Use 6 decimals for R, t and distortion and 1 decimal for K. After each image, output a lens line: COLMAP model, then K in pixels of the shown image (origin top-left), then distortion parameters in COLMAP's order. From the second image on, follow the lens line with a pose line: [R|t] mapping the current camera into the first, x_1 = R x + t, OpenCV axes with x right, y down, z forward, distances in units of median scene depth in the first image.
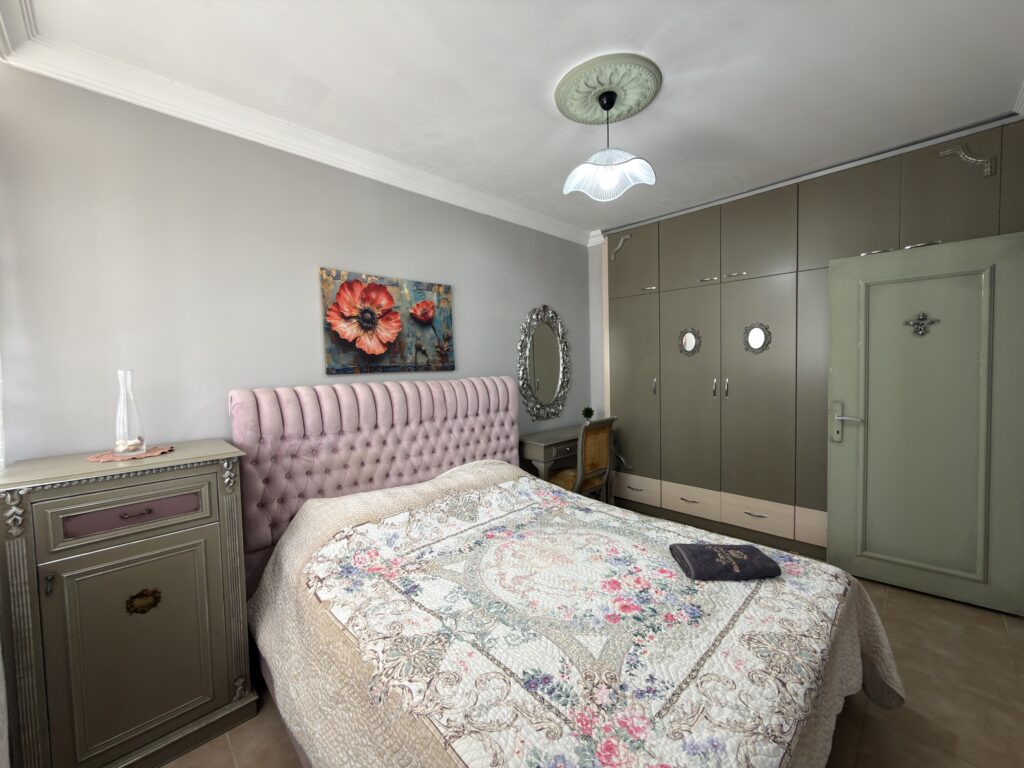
lens RADIAL K [[406.9, 0, 512.6], [0, 406.9, 383.7], [0, 0, 1]] dist [0.001738, 0.000079]
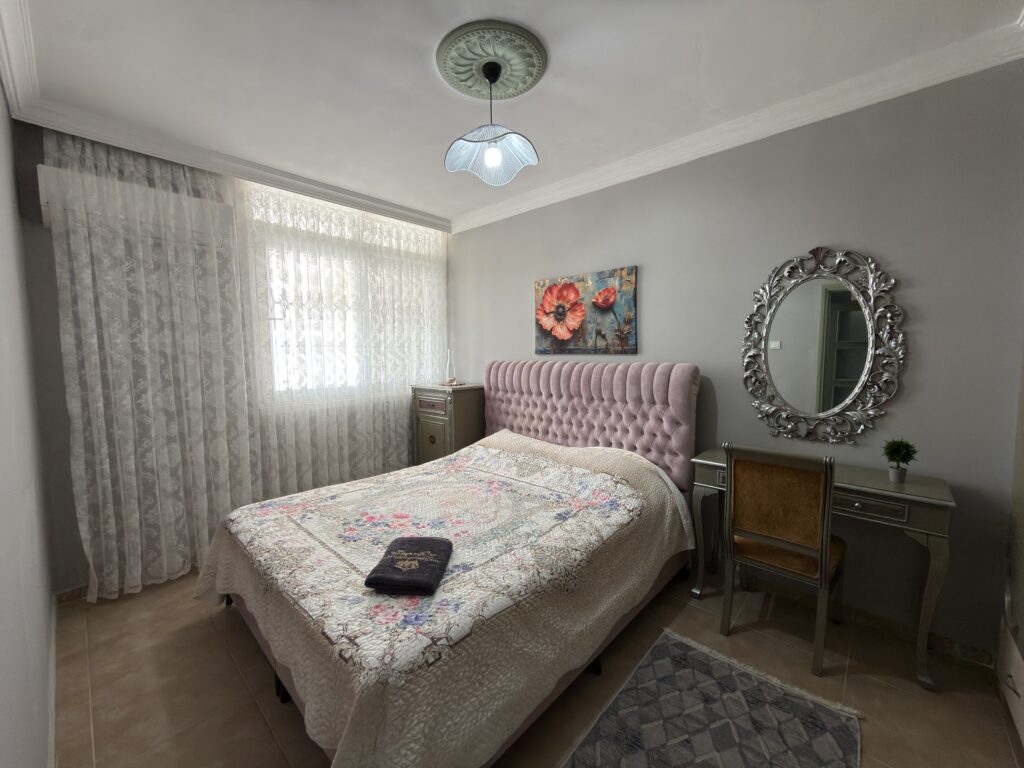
lens RADIAL K [[406.9, 0, 510.8], [0, 406.9, 382.7], [0, 0, 1]] dist [0.001738, 0.000079]
pose [[0.050507, 0.097425, -0.993960, 0.970383], [-0.041924, 0.994560, 0.095354, -0.054176], [0.997843, 0.036855, 0.054316, 0.793574]]
